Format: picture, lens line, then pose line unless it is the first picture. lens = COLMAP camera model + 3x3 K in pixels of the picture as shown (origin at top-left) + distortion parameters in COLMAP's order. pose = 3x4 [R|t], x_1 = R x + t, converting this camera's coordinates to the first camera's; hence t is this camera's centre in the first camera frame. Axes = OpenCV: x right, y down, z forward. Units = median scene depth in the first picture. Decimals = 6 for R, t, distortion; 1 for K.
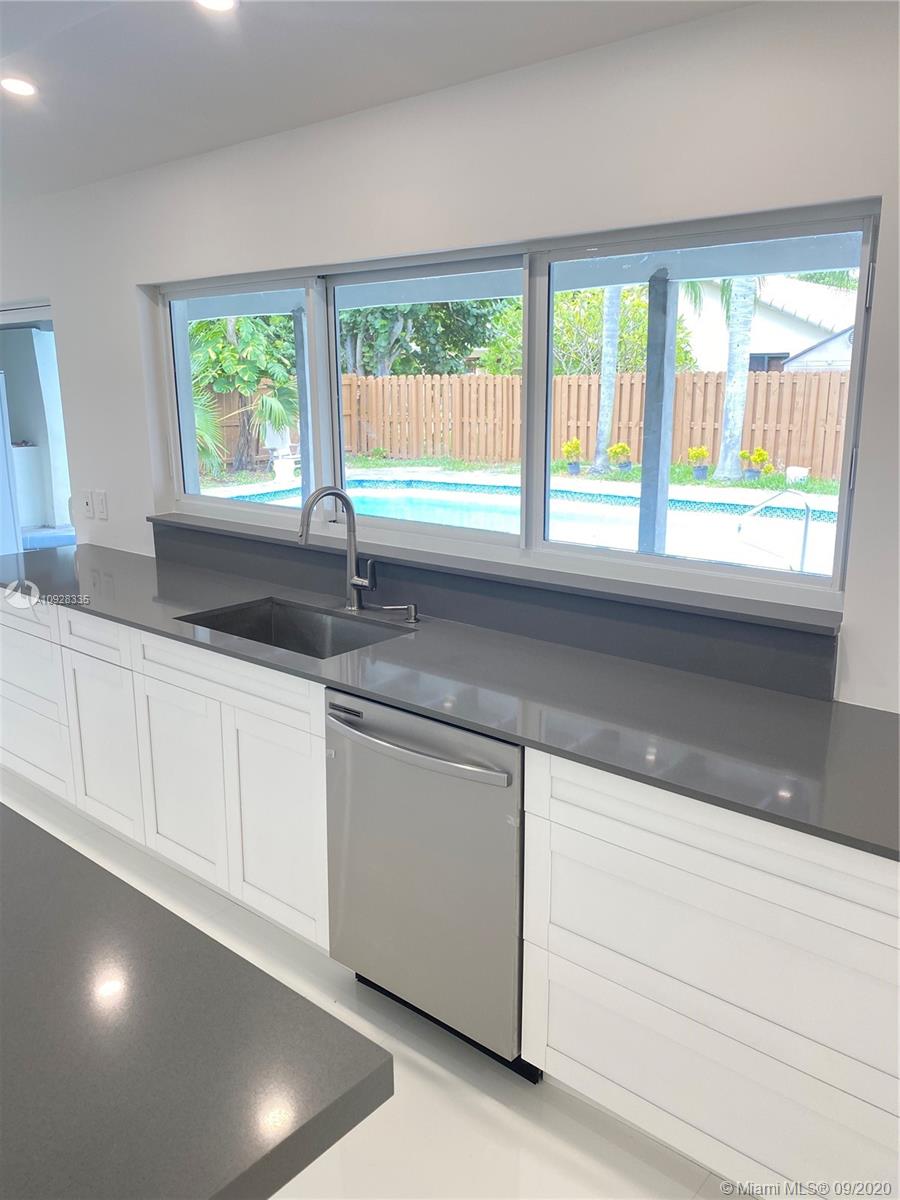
lens RADIAL K [[920.1, 0, 437.2], [0, 920.1, 598.1], [0, 0, 1]] dist [0.086992, -0.158025]
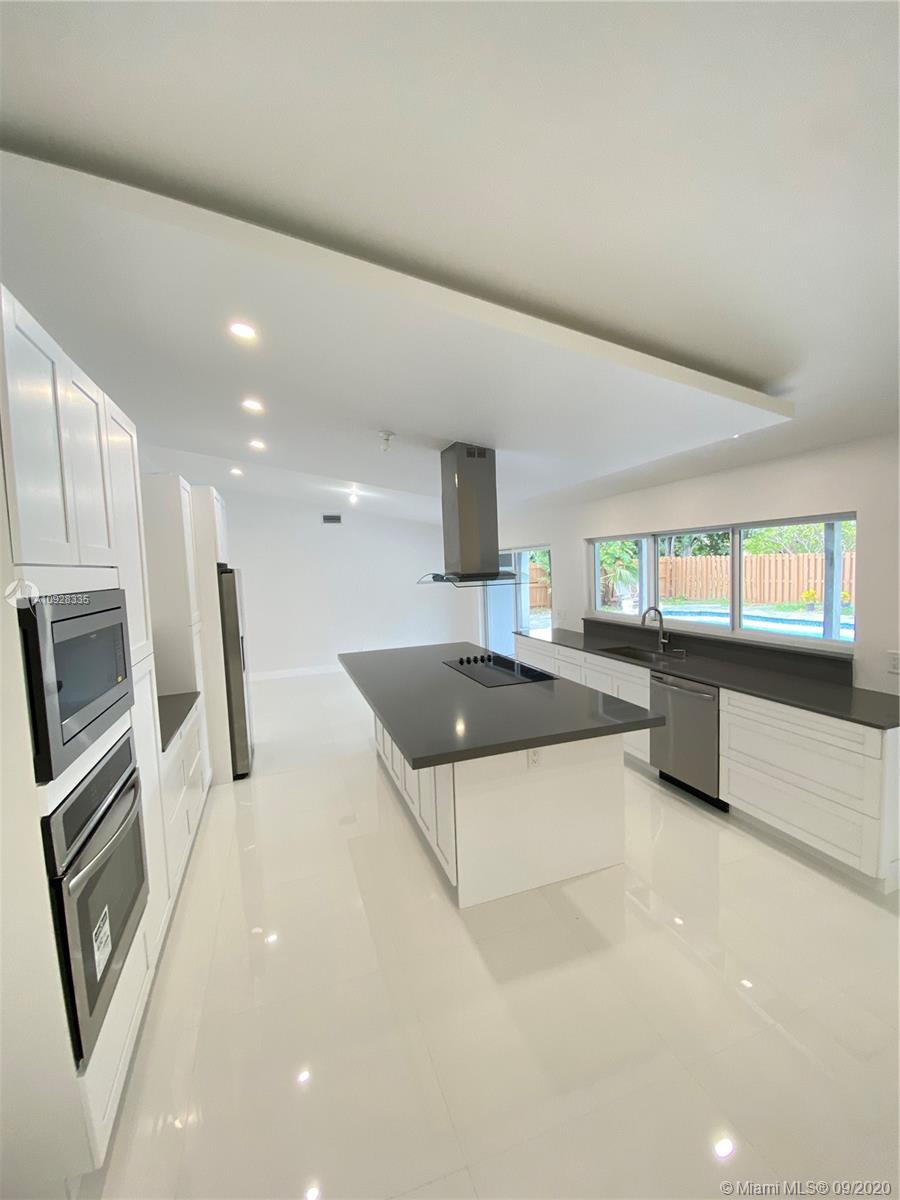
lens RADIAL K [[486.6, 0, 443.4], [0, 486.6, 597.4], [0, 0, 1]] dist [0.030212, -0.024105]
pose [[0.868073, 0.007234, -0.496384, 0.053212], [-0.083899, 0.987649, -0.132329, 0.079252], [0.489295, 0.156518, 0.857958, -0.469927]]
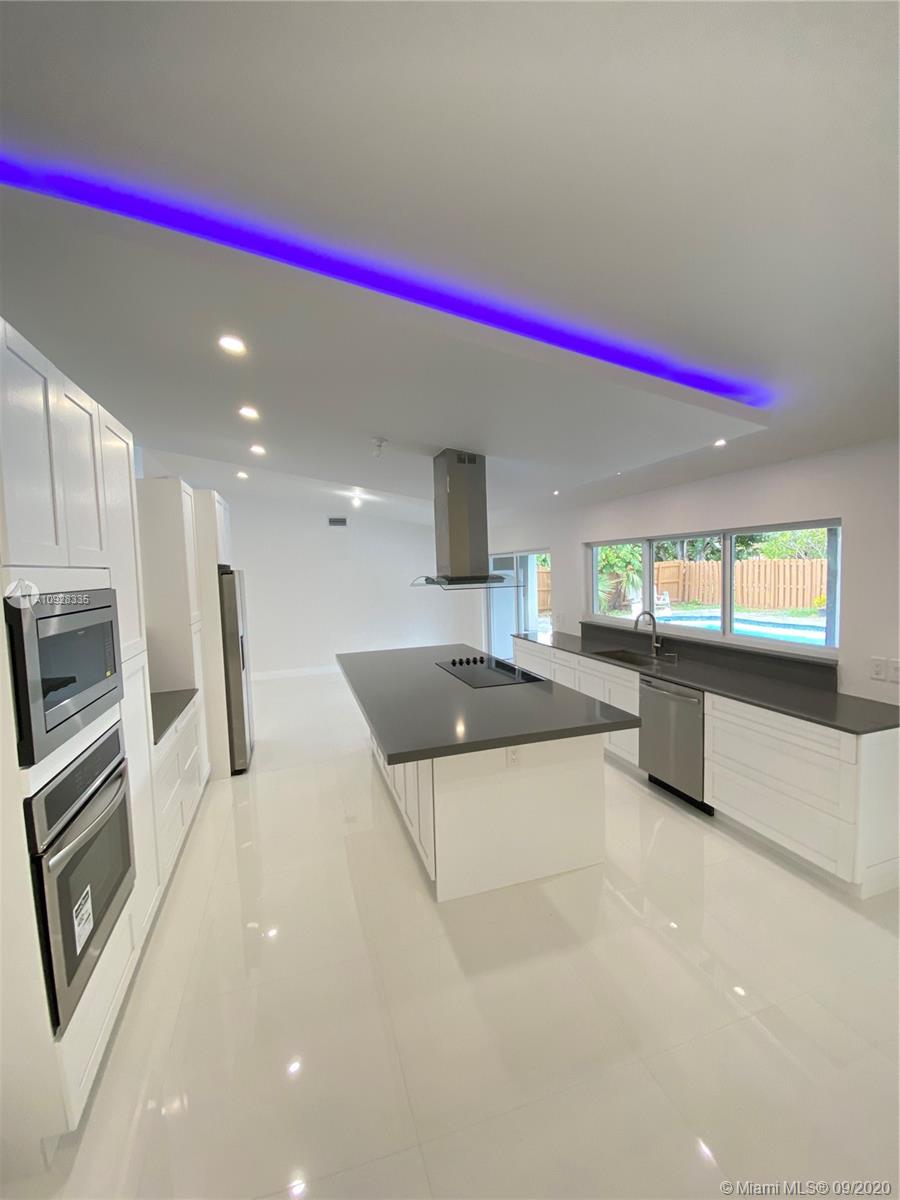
lens RADIAL K [[486.6, 0, 443.4], [0, 486.6, 597.4], [0, 0, 1]] dist [0.030212, -0.024105]
pose [[0.854952, 0.012680, -0.518552, 0.099333], [-0.096508, 0.986134, -0.135003, 0.078320], [0.509650, 0.165465, 0.844321, -0.466486]]
